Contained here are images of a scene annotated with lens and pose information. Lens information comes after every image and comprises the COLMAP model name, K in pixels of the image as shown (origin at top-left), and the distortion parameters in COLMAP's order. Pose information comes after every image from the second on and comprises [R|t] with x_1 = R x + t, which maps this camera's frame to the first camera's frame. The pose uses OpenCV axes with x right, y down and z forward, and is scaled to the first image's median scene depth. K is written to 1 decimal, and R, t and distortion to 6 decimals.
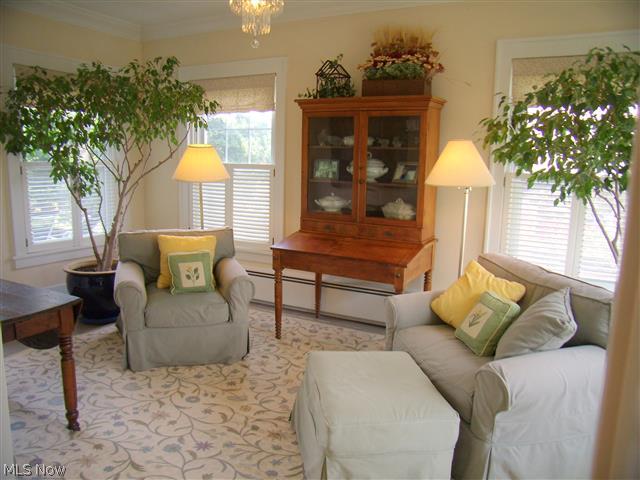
lens RADIAL K [[512.6, 0, 320.0], [0, 512.6, 240.0], [0, 0, 1]] dist [-0.169645, 0.156625]
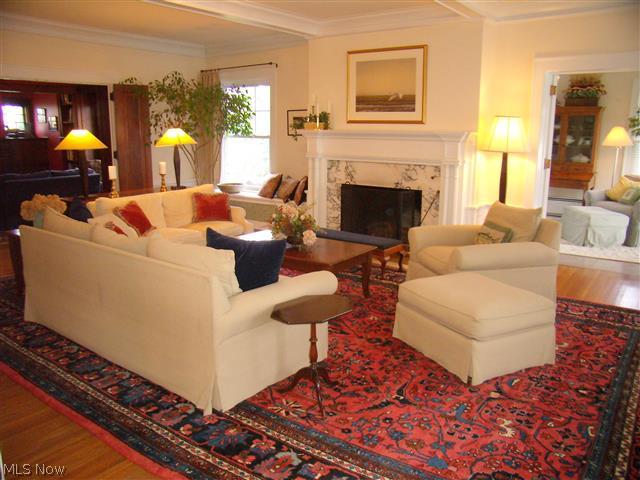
lens RADIAL K [[512.6, 0, 320.0], [0, 512.6, 240.0], [0, 0, 1]] dist [-0.169645, 0.156625]
pose [[0.991251, 0.016237, -0.130984, -0.697604], [-0.011148, 0.999158, 0.039494, 0.226926], [0.131515, -0.037688, 0.990597, -1.300053]]
